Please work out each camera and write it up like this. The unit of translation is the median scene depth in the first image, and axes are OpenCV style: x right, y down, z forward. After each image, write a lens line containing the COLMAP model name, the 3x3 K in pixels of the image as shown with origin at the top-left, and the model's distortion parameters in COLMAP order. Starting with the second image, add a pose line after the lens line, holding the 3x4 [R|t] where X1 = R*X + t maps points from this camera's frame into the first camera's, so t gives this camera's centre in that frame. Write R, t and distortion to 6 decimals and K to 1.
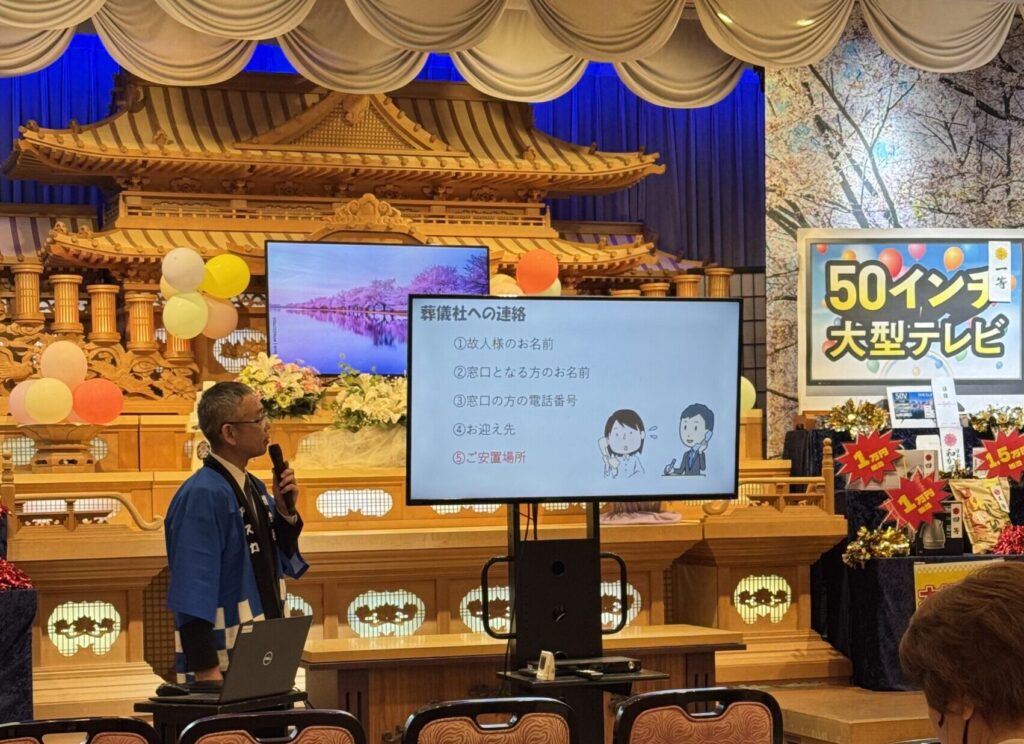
lens RADIAL K [[2121.9, 0, 513.3], [0, 2121.9, 513.8], [0, 0, 1]] dist [0.200814, -0.244276]
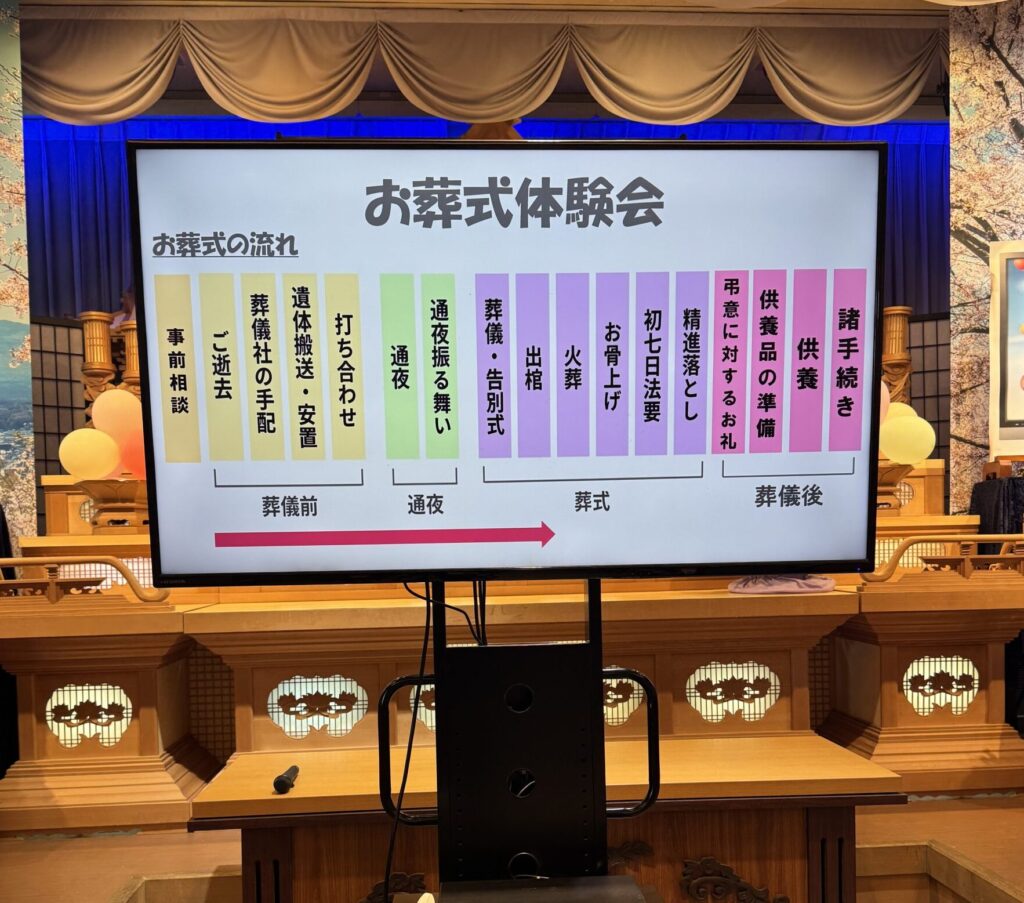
lens RADIAL K [[1077.9, 0, 511.9], [0, 1077.9, 588.2], [0, 0, 1]] dist [0.017569, -0.023442]
pose [[0.963248, 0.006408, -0.268538, 0.065051], [0.000233, 0.999695, 0.024692, -0.006589], [0.268615, -0.023847, 0.962952, 0.522004]]
